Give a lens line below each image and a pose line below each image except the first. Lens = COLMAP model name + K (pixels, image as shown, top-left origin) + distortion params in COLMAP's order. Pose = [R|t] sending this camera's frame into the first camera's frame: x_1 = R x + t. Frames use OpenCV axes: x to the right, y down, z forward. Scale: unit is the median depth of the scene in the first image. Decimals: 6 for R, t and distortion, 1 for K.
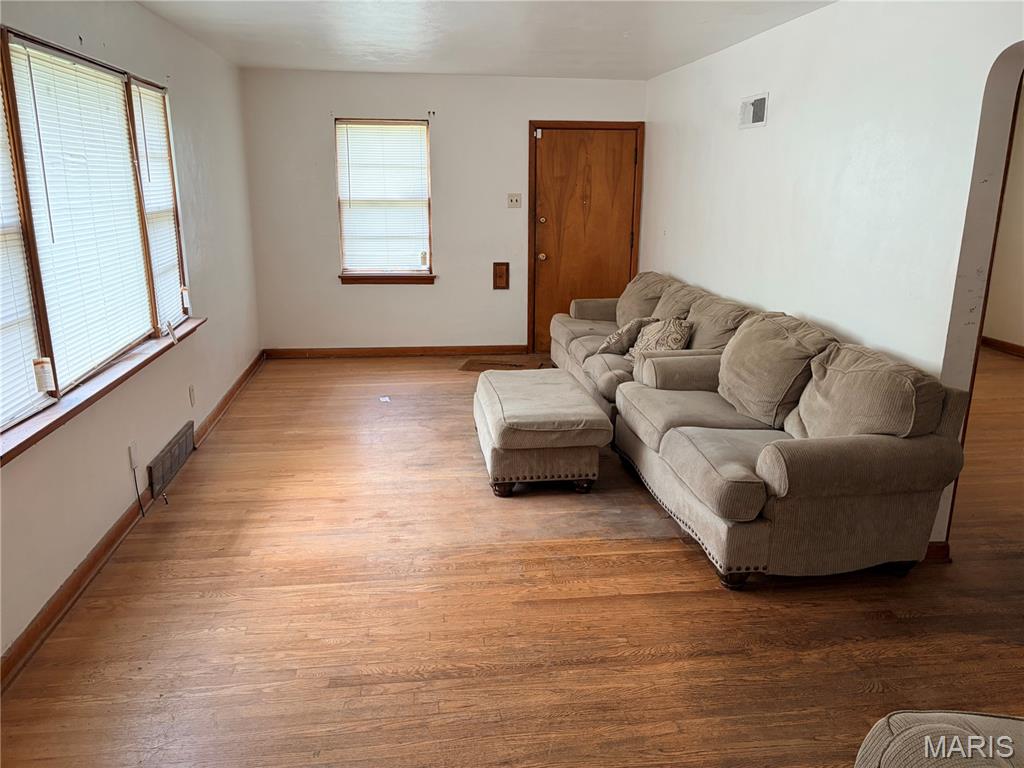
lens RADIAL K [[782.3, 0, 512.0], [0, 782.3, 384.0], [0, 0, 1]] dist [0.007548, 0.004976]
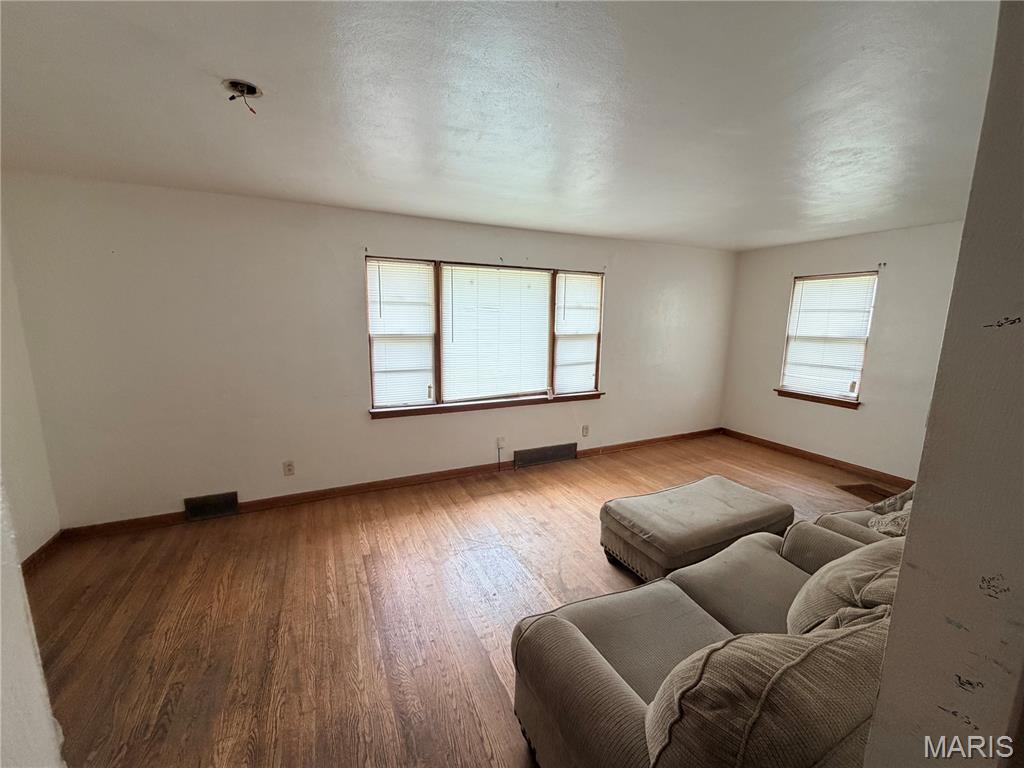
lens RADIAL K [[404.0, 0, 512.0], [0, 404.0, 384.0], [0, 0, 1]] dist [-0.032248, -0.000177]
pose [[0.289054, 0.144827, -0.946294, 0.397402], [-0.247529, 0.966182, 0.072261, -0.108429], [0.924758, 0.213347, 0.315128, 0.458179]]
